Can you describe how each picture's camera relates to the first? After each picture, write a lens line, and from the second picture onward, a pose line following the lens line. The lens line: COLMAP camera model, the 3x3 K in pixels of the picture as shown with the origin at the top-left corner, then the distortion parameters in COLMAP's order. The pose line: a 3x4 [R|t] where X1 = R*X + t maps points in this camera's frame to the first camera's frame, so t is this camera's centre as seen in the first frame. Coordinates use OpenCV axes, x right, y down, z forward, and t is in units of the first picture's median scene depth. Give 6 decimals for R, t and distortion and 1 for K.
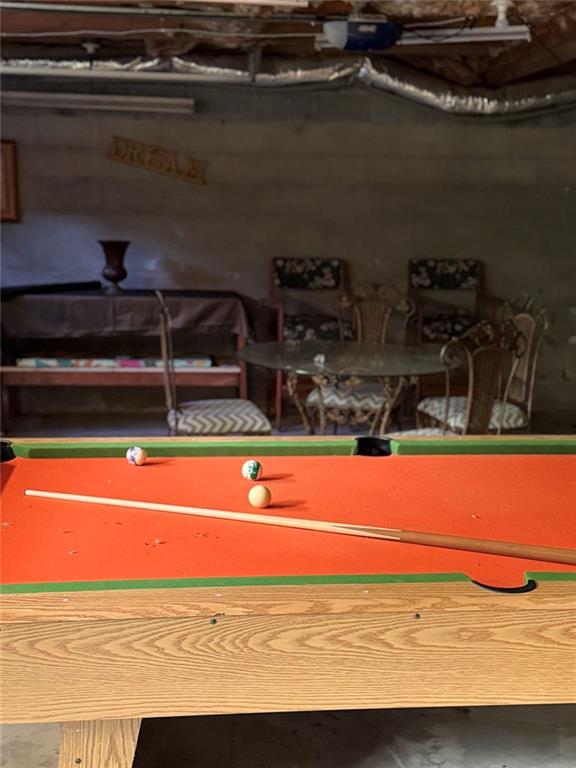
lens RADIAL K [[1022.9, 0, 288.0], [0, 1022.9, 384.0], [0, 0, 1]] dist [0.172381, -0.364695]
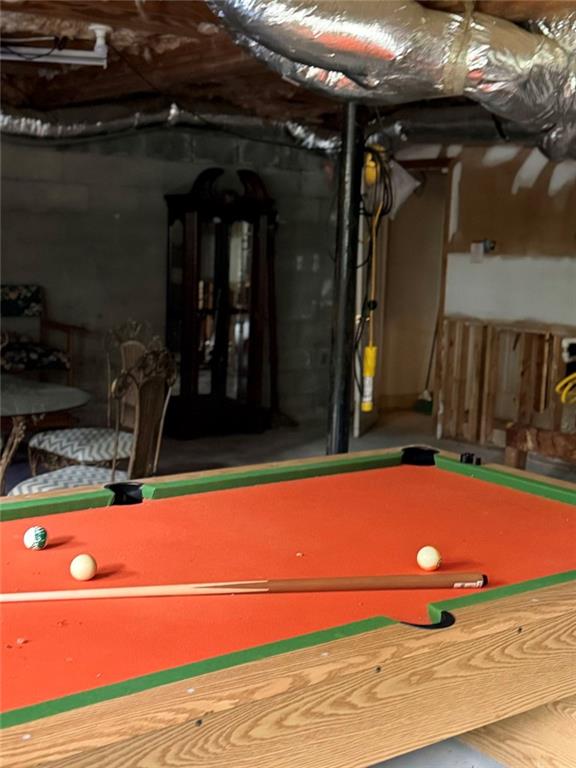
lens RADIAL K [[1022.9, 0, 288.0], [0, 1022.9, 384.0], [0, 0, 1]] dist [0.172381, -0.364695]
pose [[0.873844, -0.060243, 0.482460, -0.137330], [0.070157, 0.997533, -0.002512, -0.014979], [-0.481119, 0.036043, 0.875914, 0.065667]]
